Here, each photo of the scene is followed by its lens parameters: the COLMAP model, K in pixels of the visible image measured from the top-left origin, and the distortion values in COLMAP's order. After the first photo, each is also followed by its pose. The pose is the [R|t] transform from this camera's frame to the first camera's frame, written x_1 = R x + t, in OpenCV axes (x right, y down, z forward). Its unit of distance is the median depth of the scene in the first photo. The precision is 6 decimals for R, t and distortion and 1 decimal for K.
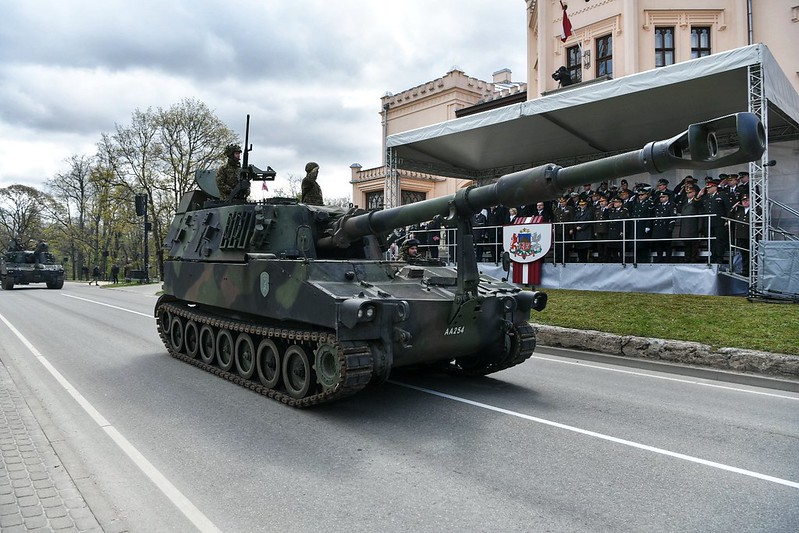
lens RADIAL K [[552.8, 0, 399.5], [0, 552.8, 266.5], [0, 0, 1]] dist [-0.065413, 0.006651]
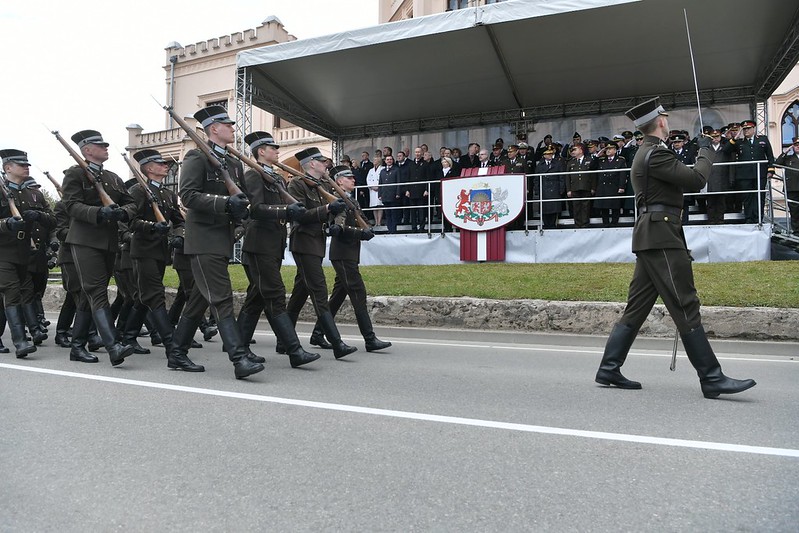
lens RADIAL K [[552.8, 0, 399.5], [0, 552.8, 266.5], [0, 0, 1]] dist [-0.065413, 0.006651]
pose [[0.898065, 0.002201, 0.439858, -0.174410], [0.007764, 0.999752, -0.020853, 0.052183], [-0.439795, 0.022142, 0.897825, 0.410019]]
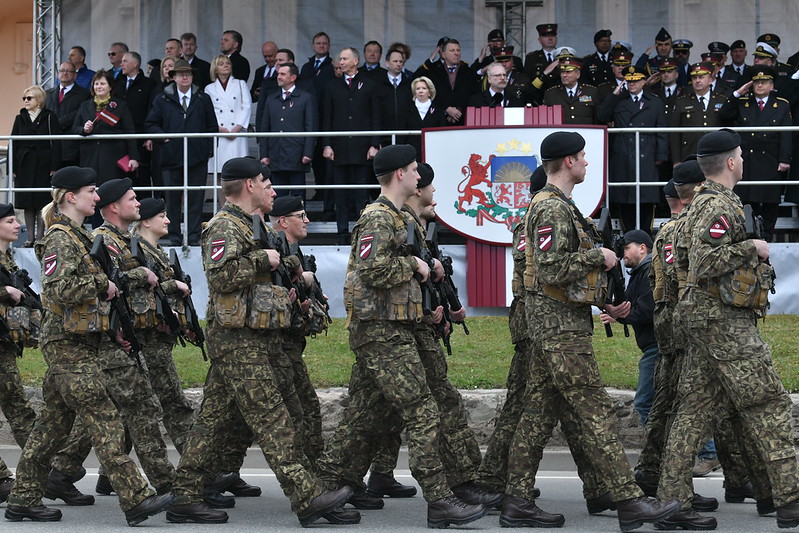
lens RADIAL K [[1581.0, 0, 399.5], [0, 1581.0, 266.5], [0, 0, 1]] dist [-0.068059, 0.094035]
pose [[0.710828, 0.010035, 0.703294, -0.485711], [0.012226, 0.999571, -0.026620, 0.031186], [-0.703259, 0.027521, 0.710401, 0.369751]]
